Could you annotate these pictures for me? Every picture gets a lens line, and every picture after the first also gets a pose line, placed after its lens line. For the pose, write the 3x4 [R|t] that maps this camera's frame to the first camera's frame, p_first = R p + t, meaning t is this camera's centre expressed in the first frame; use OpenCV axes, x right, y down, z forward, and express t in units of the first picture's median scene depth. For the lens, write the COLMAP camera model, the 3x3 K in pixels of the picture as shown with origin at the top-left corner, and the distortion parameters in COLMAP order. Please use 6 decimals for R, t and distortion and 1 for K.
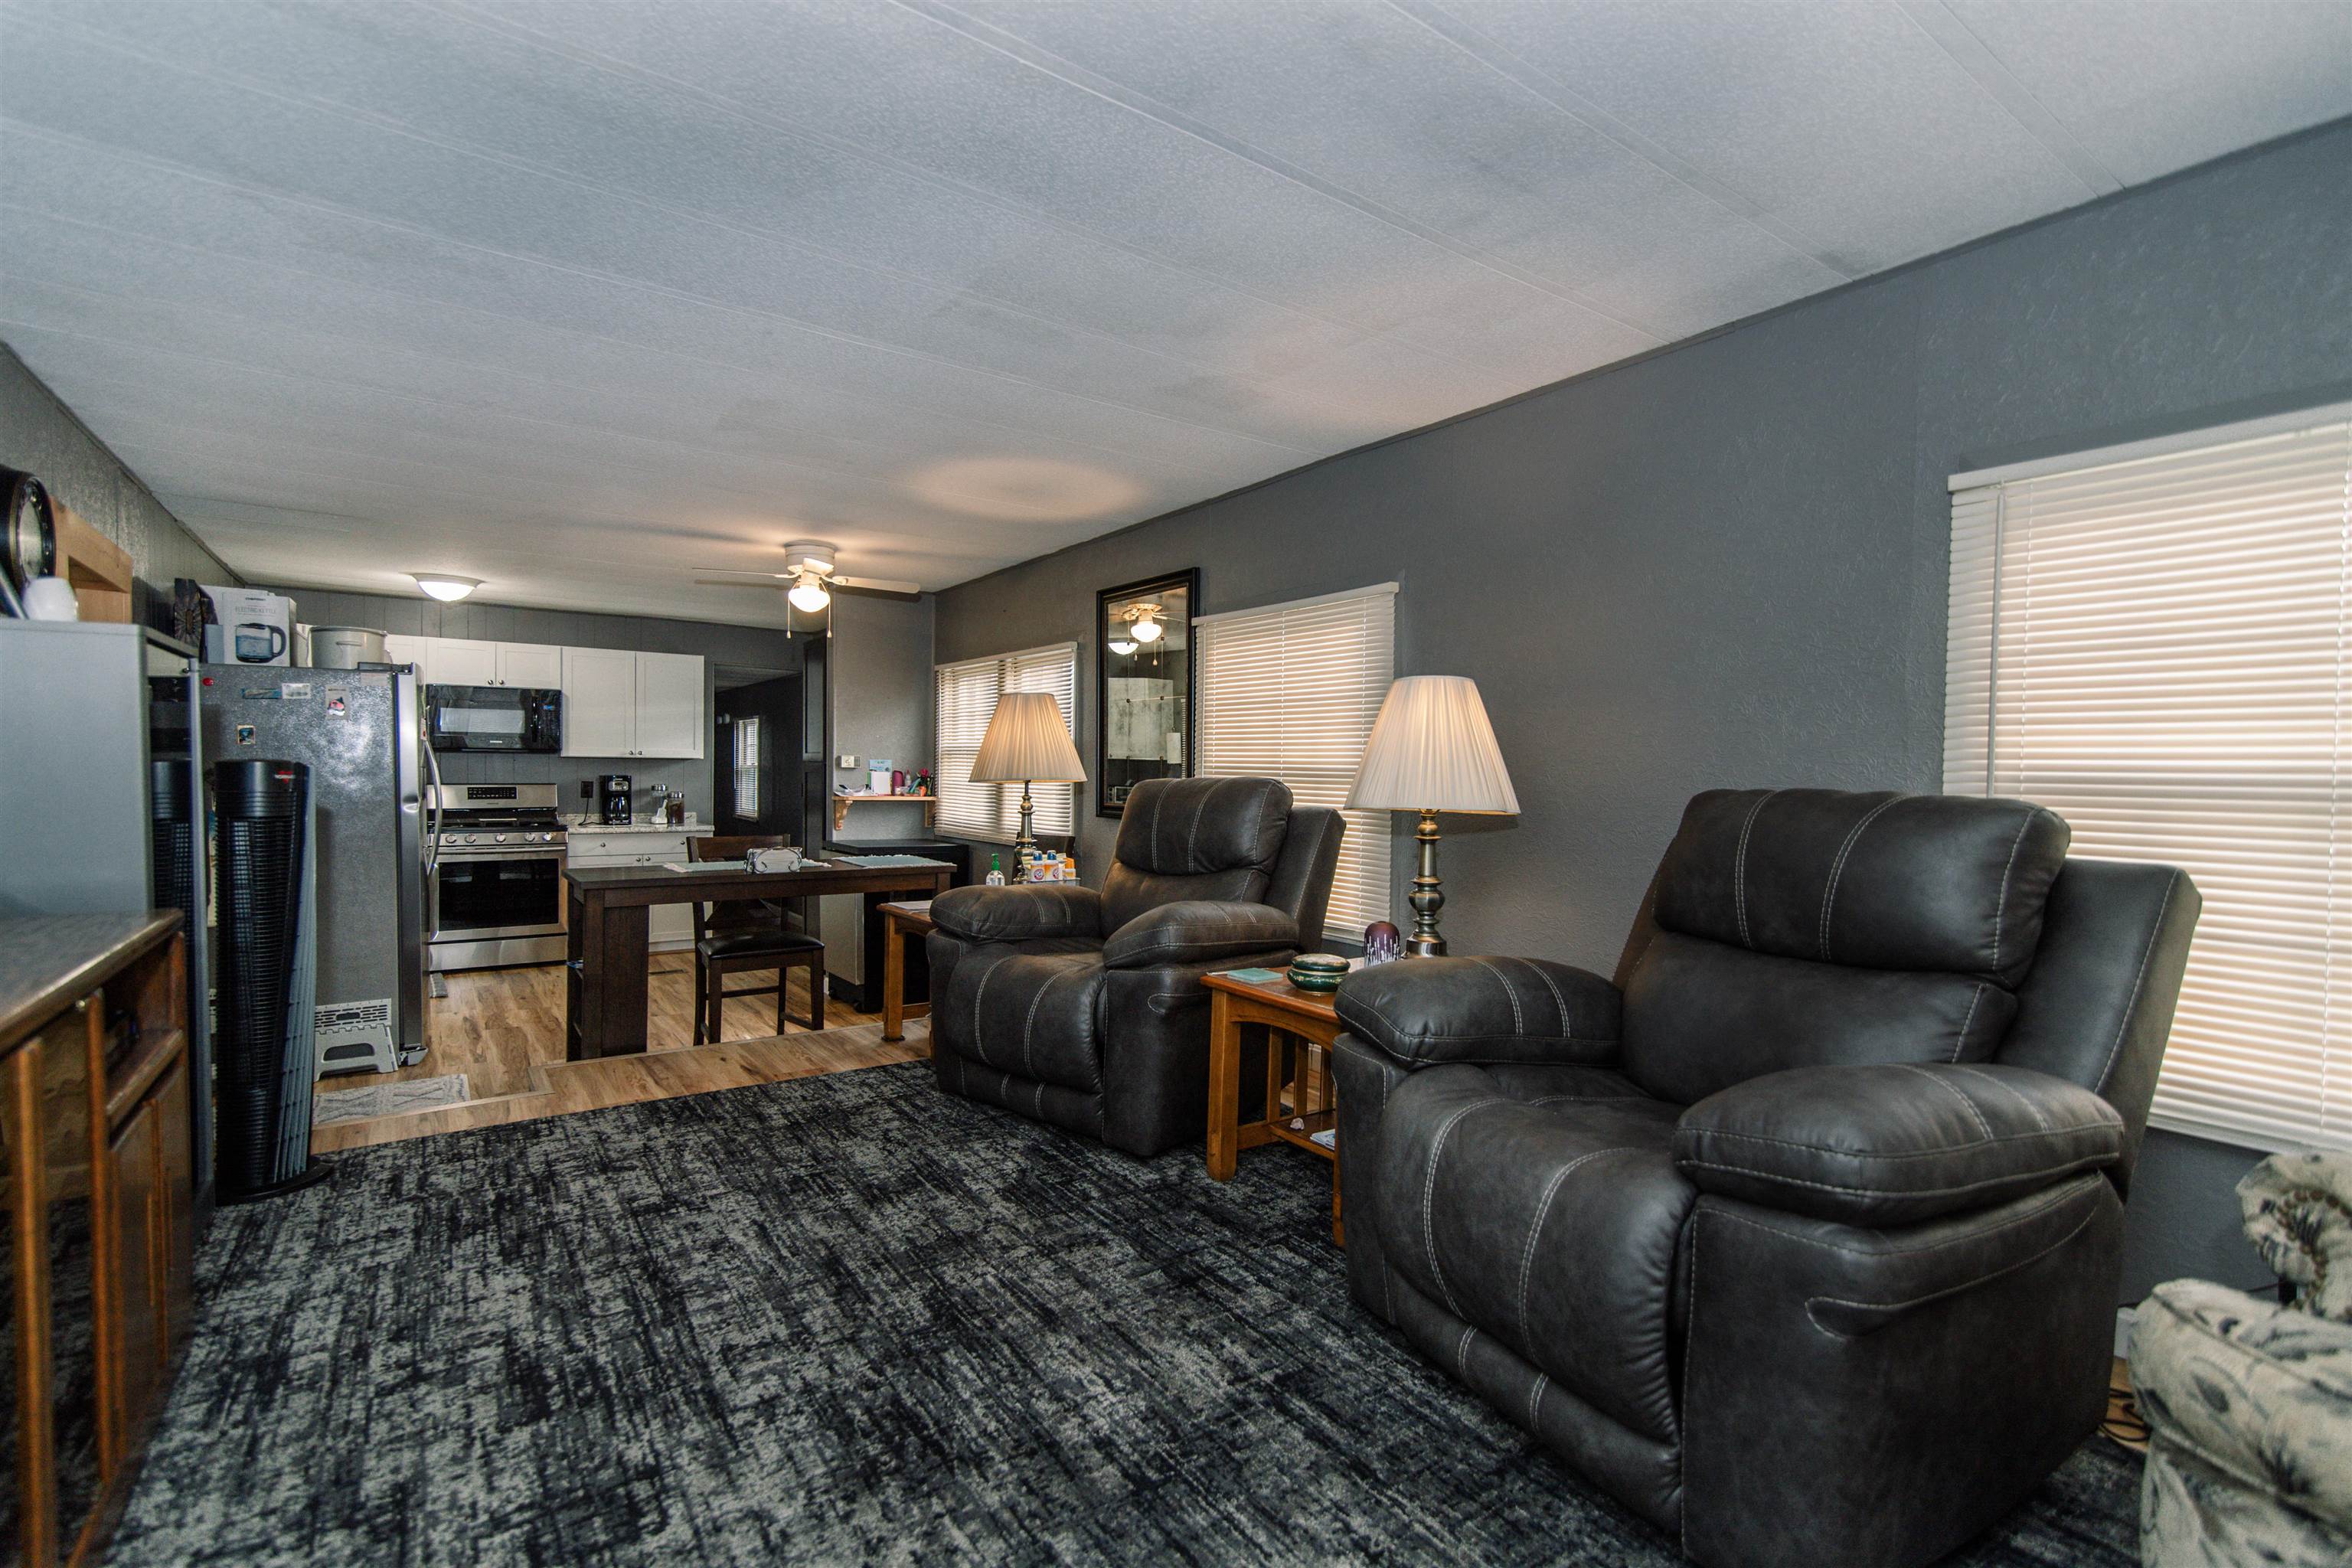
lens RADIAL K [[1053.9, 0, 1162.6], [0, 1053.9, 781.1], [0, 0, 1]] dist [0.021113, -0.014384]
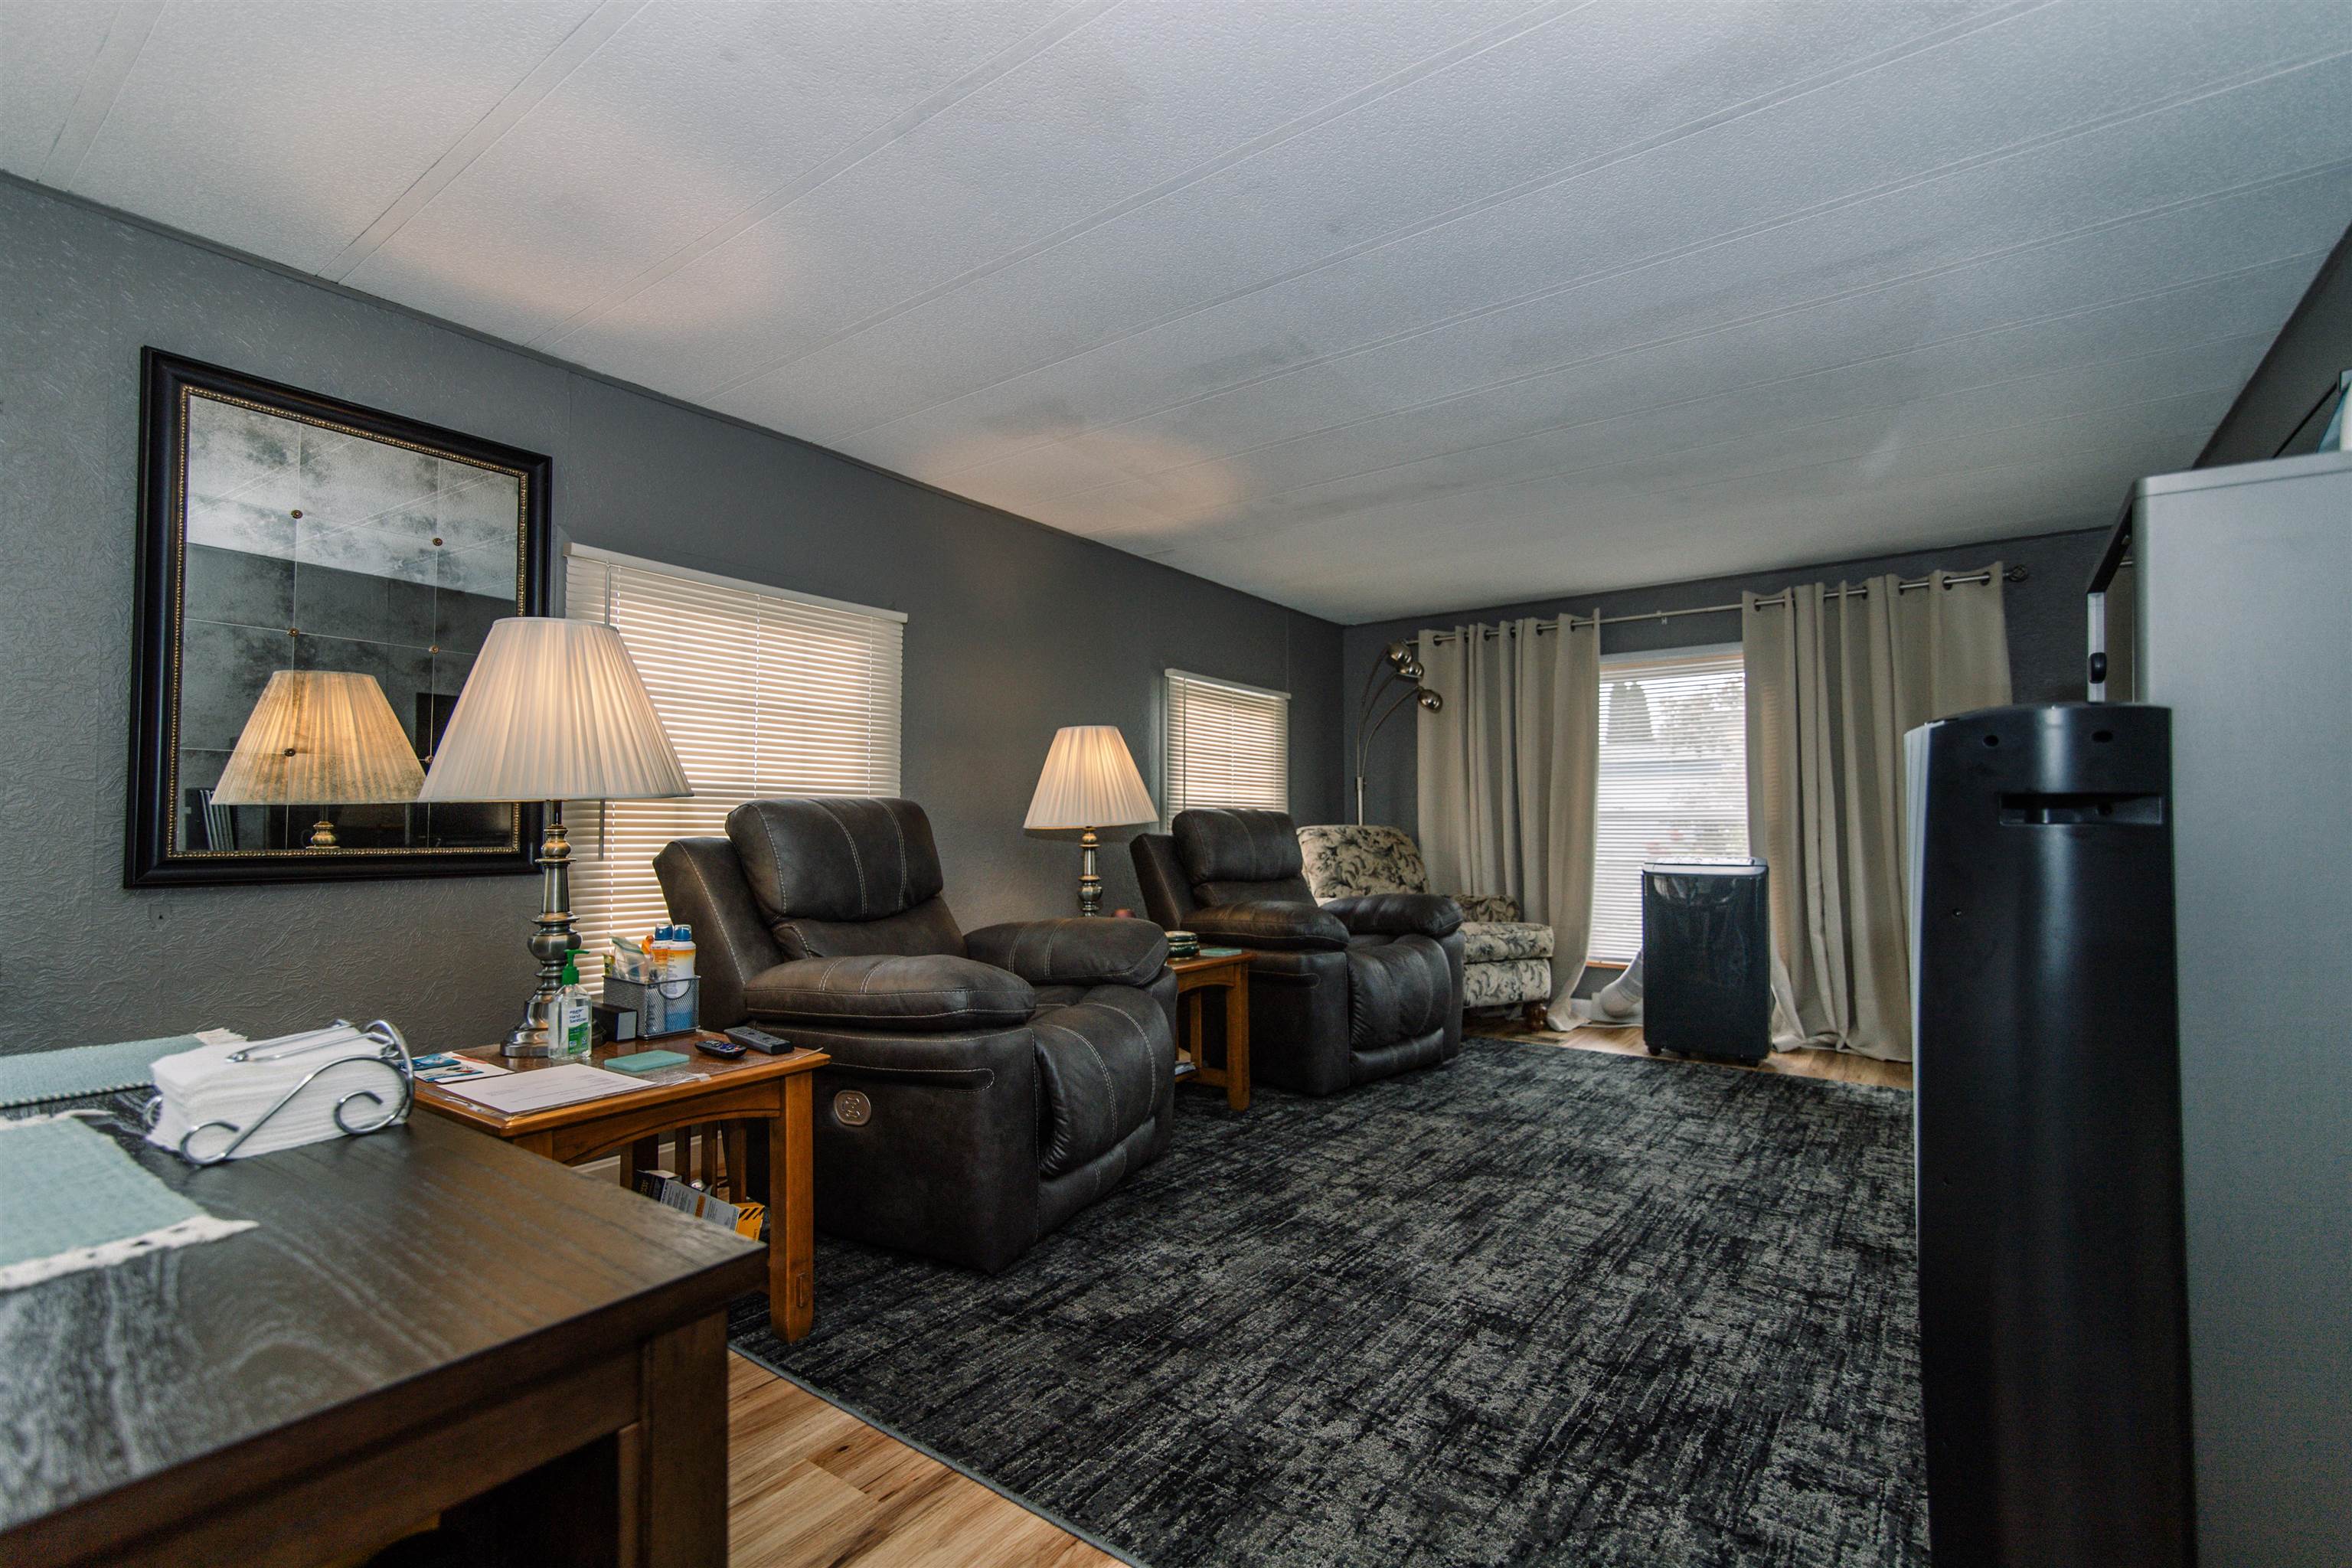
lens RADIAL K [[1053.9, 0, 1162.6], [0, 1053.9, 781.1], [0, 0, 1]] dist [0.021113, -0.014384]
pose [[-0.318405, 0.028457, 0.947528, -1.347676], [0.002986, 0.999574, -0.029016, 0.013801], [-0.947950, -0.006410, -0.318354, 1.728329]]
